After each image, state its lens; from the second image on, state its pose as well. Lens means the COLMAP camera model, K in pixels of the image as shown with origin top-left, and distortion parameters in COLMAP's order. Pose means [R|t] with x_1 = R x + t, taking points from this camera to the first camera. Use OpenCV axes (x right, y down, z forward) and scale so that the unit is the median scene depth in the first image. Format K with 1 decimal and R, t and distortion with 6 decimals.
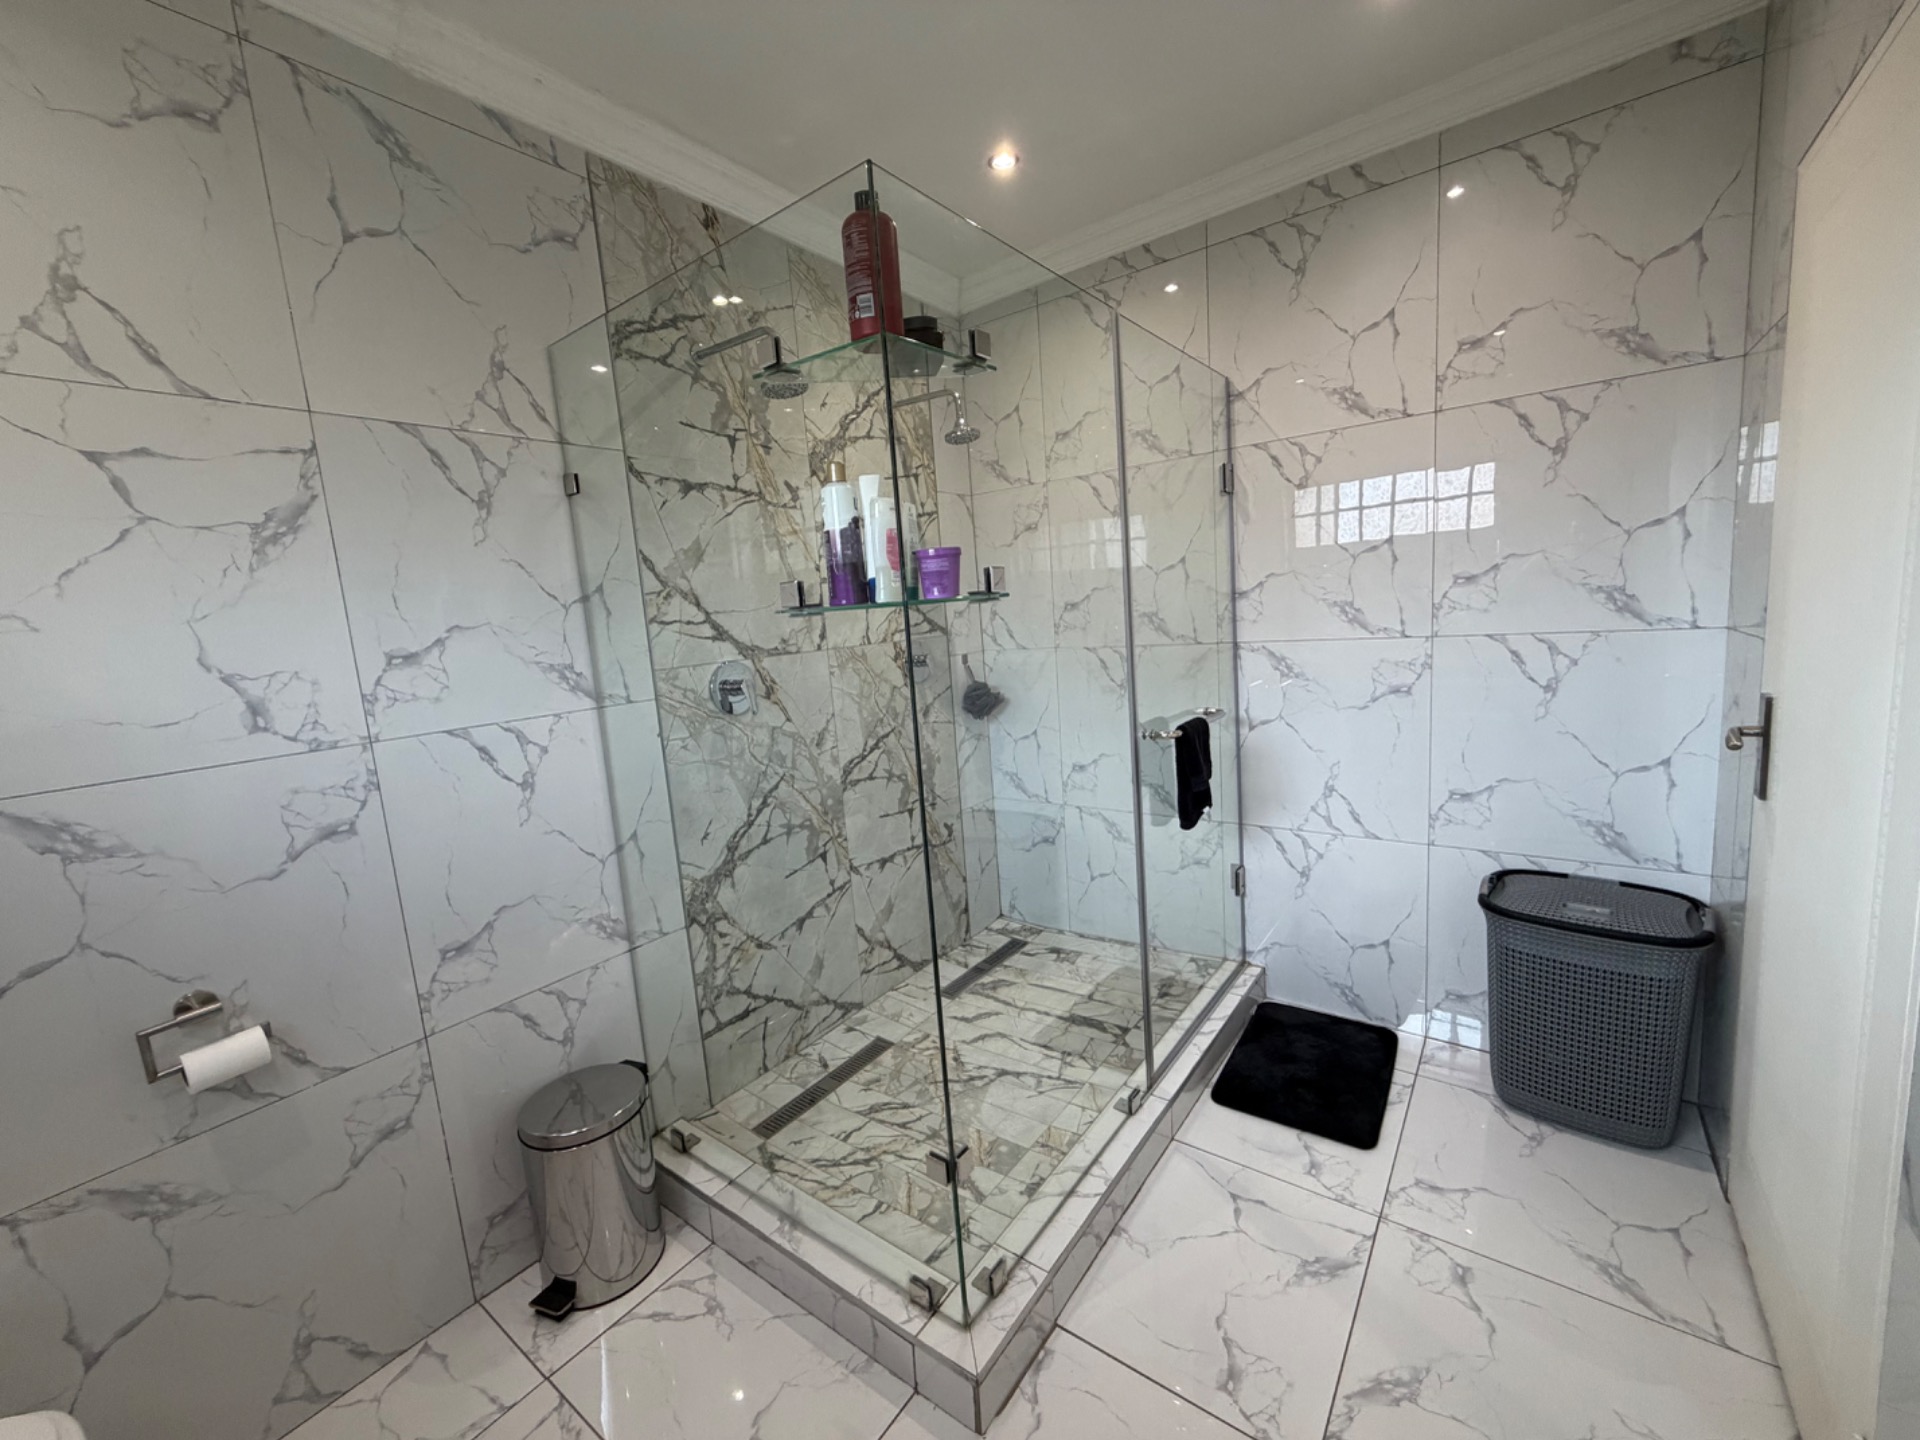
lens RADIAL K [[764.7, 0, 965.2], [0, 764.7, 713.3], [0, 0, 1]] dist [0.000751, -0.000197]
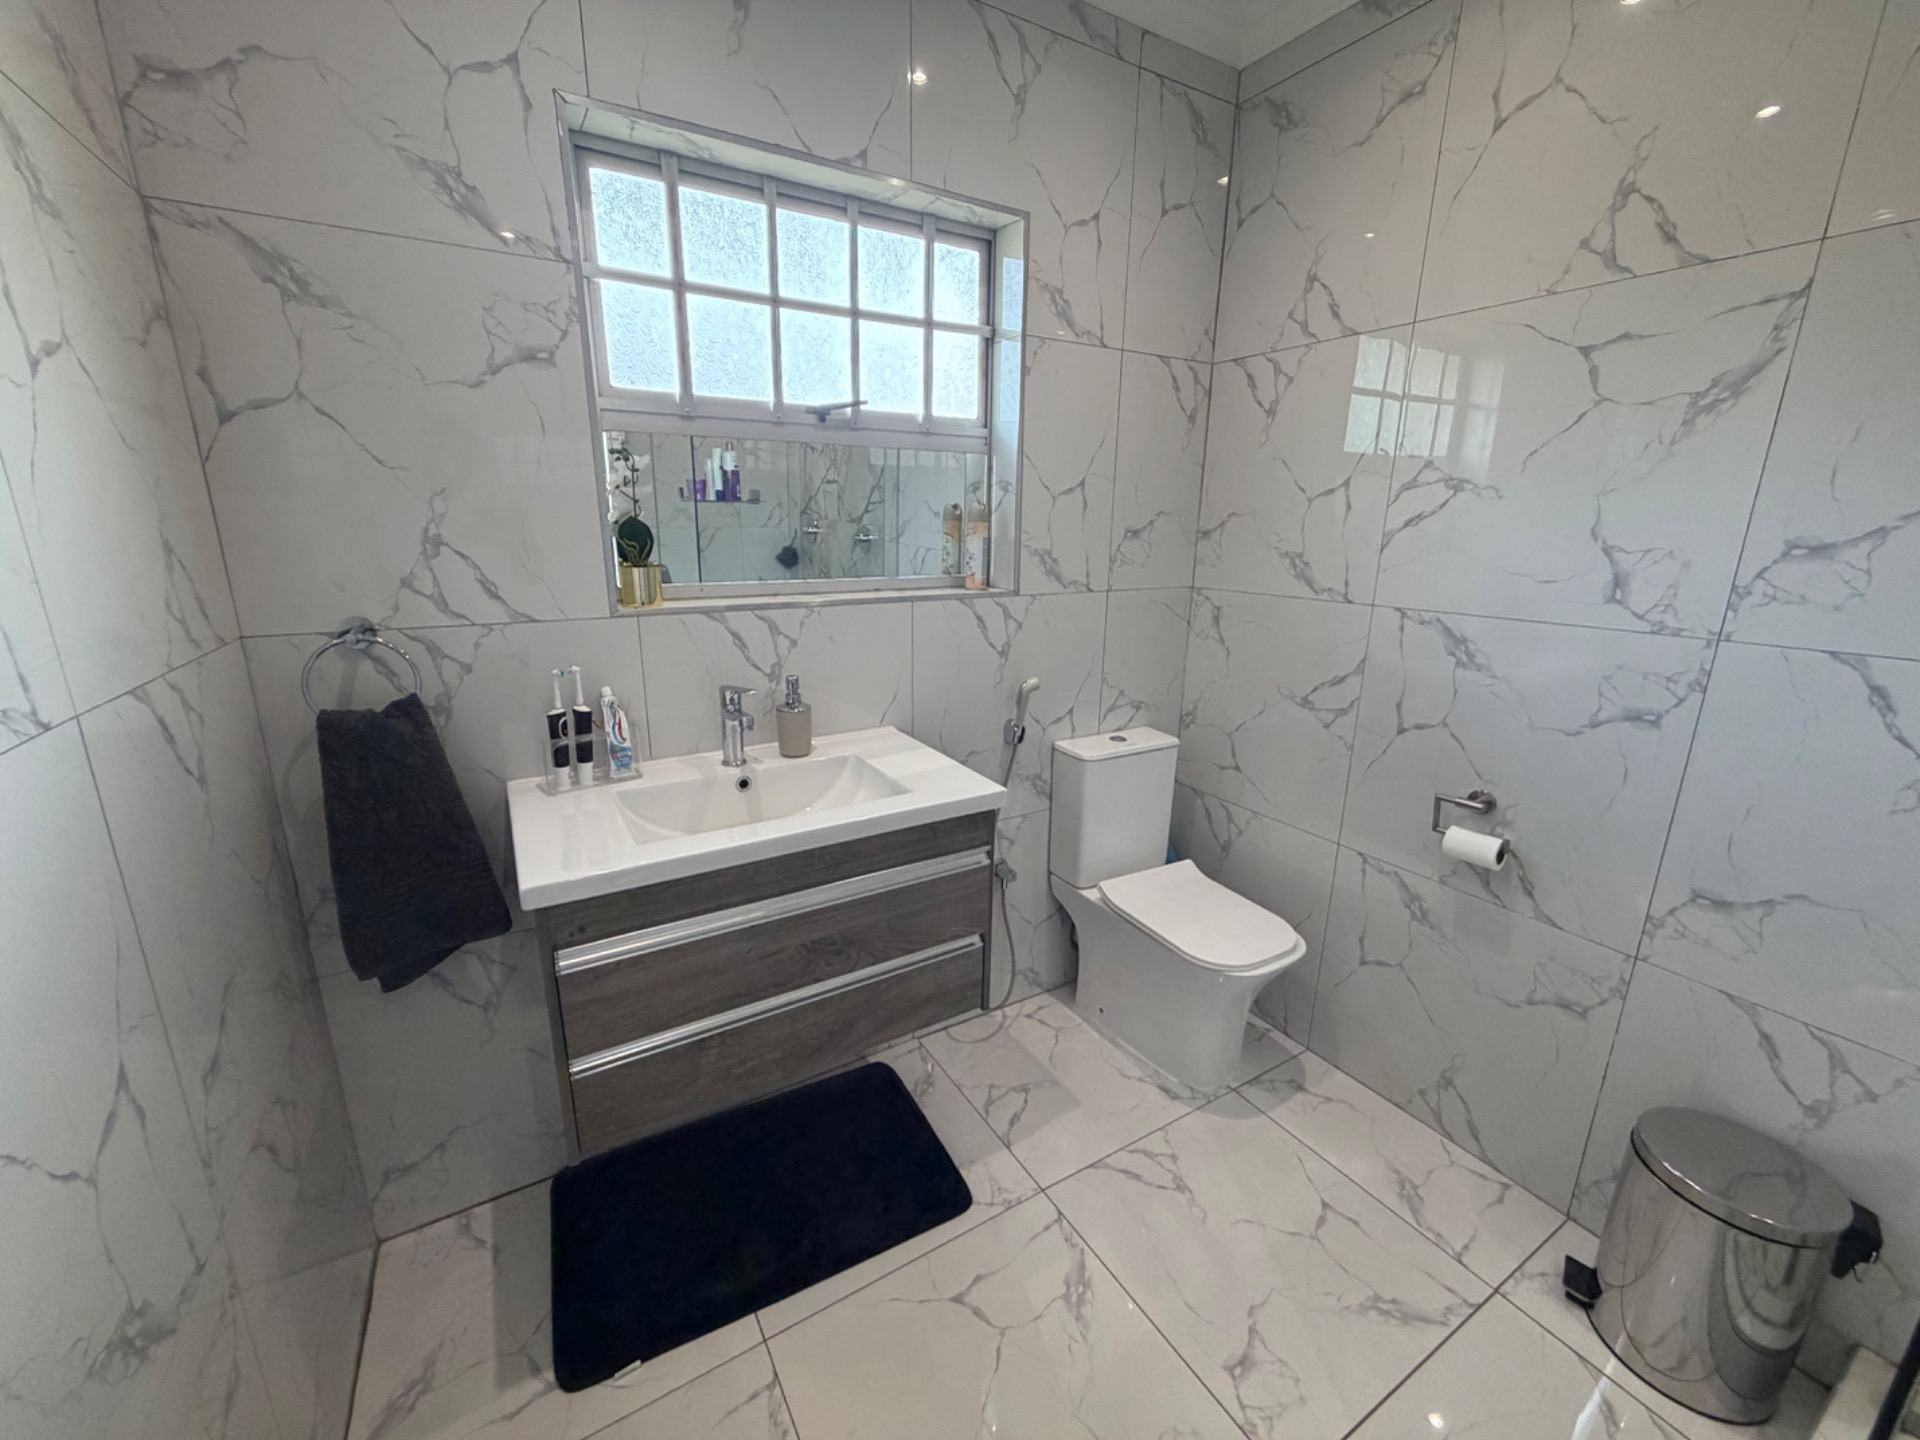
lens RADIAL K [[764.7, 0, 965.8], [0, 764.7, 722.5], [0, 0, 1]] dist [0.000751, -0.000197]
pose [[-0.384551, 0.297644, -0.873801, 0.393362], [-0.112932, 0.924311, 0.364549, -0.105940], [0.916170, 0.238868, -0.321831, 0.543218]]
